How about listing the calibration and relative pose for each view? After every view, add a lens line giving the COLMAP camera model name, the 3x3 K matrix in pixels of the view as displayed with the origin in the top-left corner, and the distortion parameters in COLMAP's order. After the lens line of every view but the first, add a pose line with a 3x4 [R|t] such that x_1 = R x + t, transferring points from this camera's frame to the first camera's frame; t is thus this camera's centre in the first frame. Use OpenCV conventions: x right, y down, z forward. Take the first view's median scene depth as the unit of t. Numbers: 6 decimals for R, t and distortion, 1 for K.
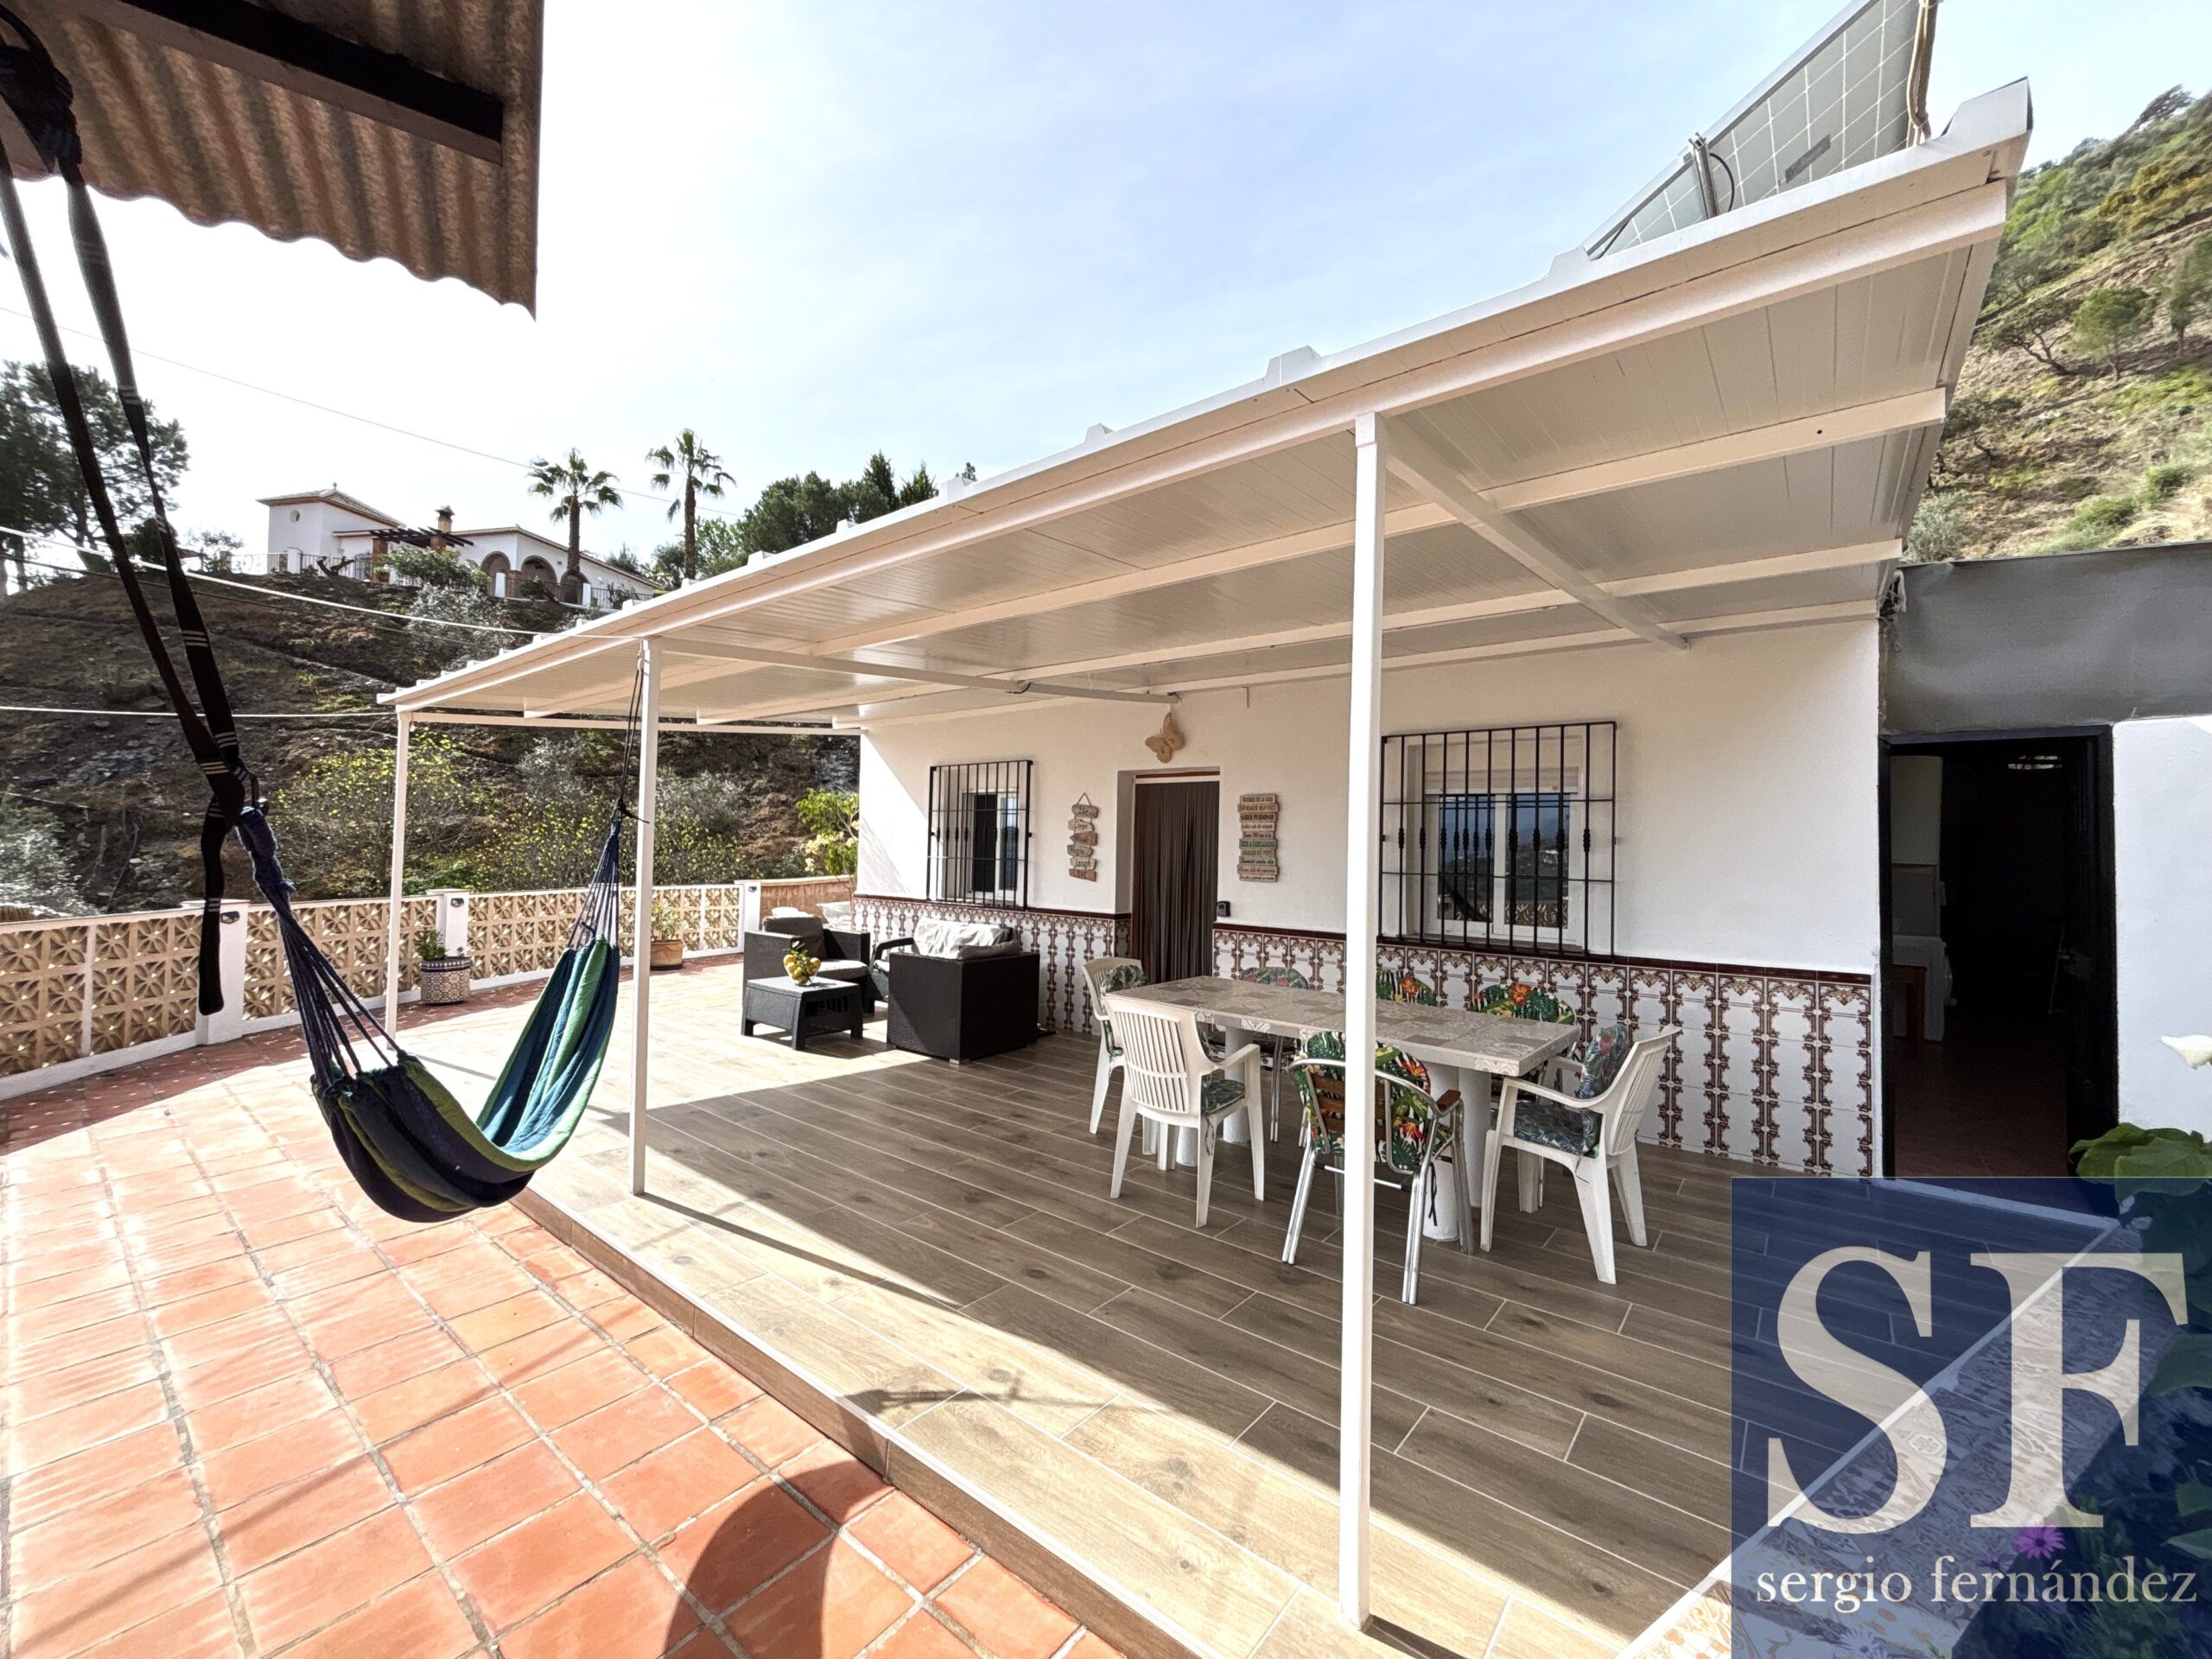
lens RADIAL K [[891.3, 0, 1109.3], [0, 891.3, 829.1], [0, 0, 1]] dist [0.000212, 0.000009]
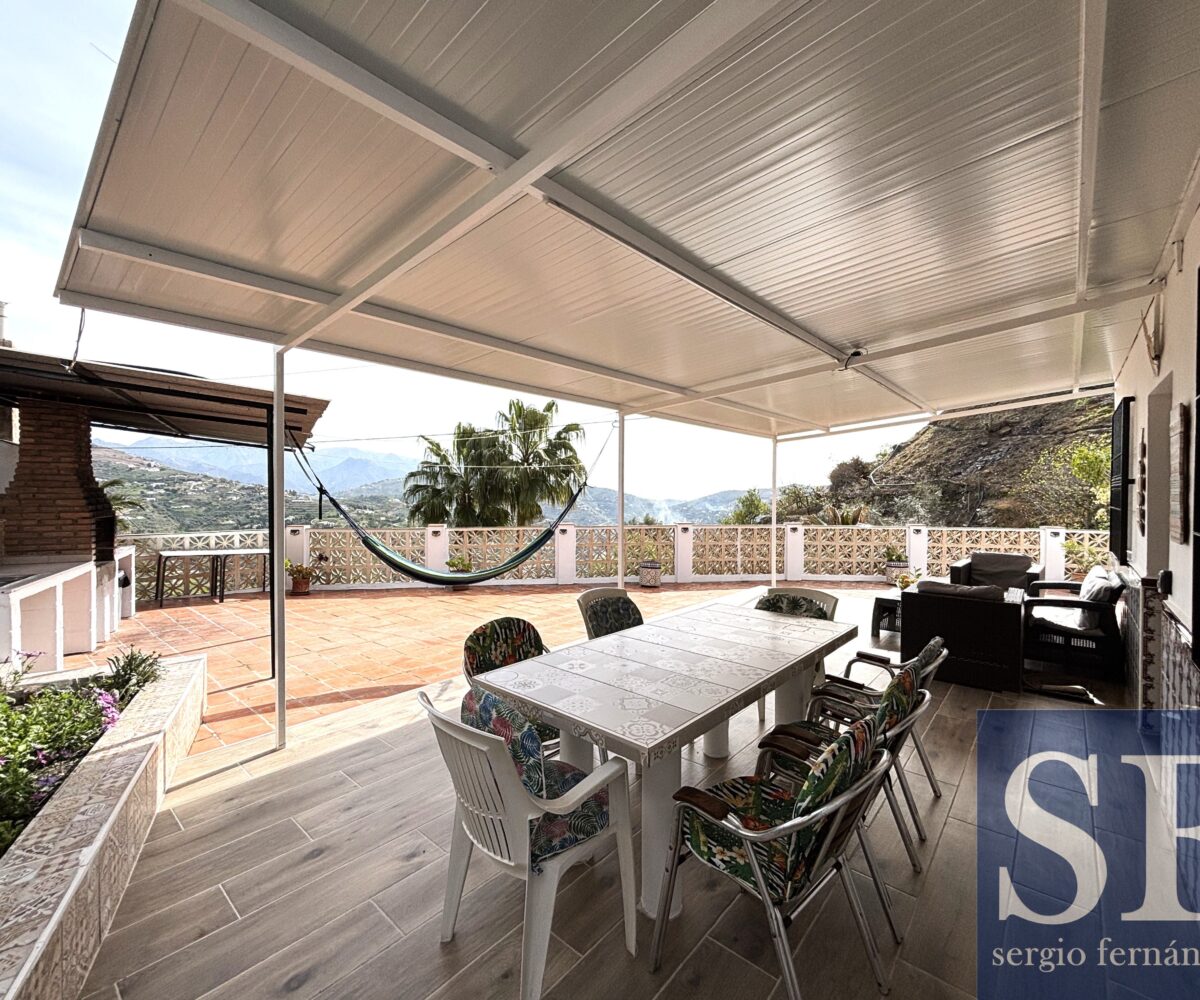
lens RADIAL K [[532.6, 0, 601.0], [0, 532.6, 498.9], [0, 0, 1]] dist [0.010473, -0.001476]
pose [[-0.035155, -0.006515, -0.999361, 0.169274], [0.016861, 0.999833, -0.007111, 0.004857], [0.999240, -0.017100, -0.035039, 0.177153]]
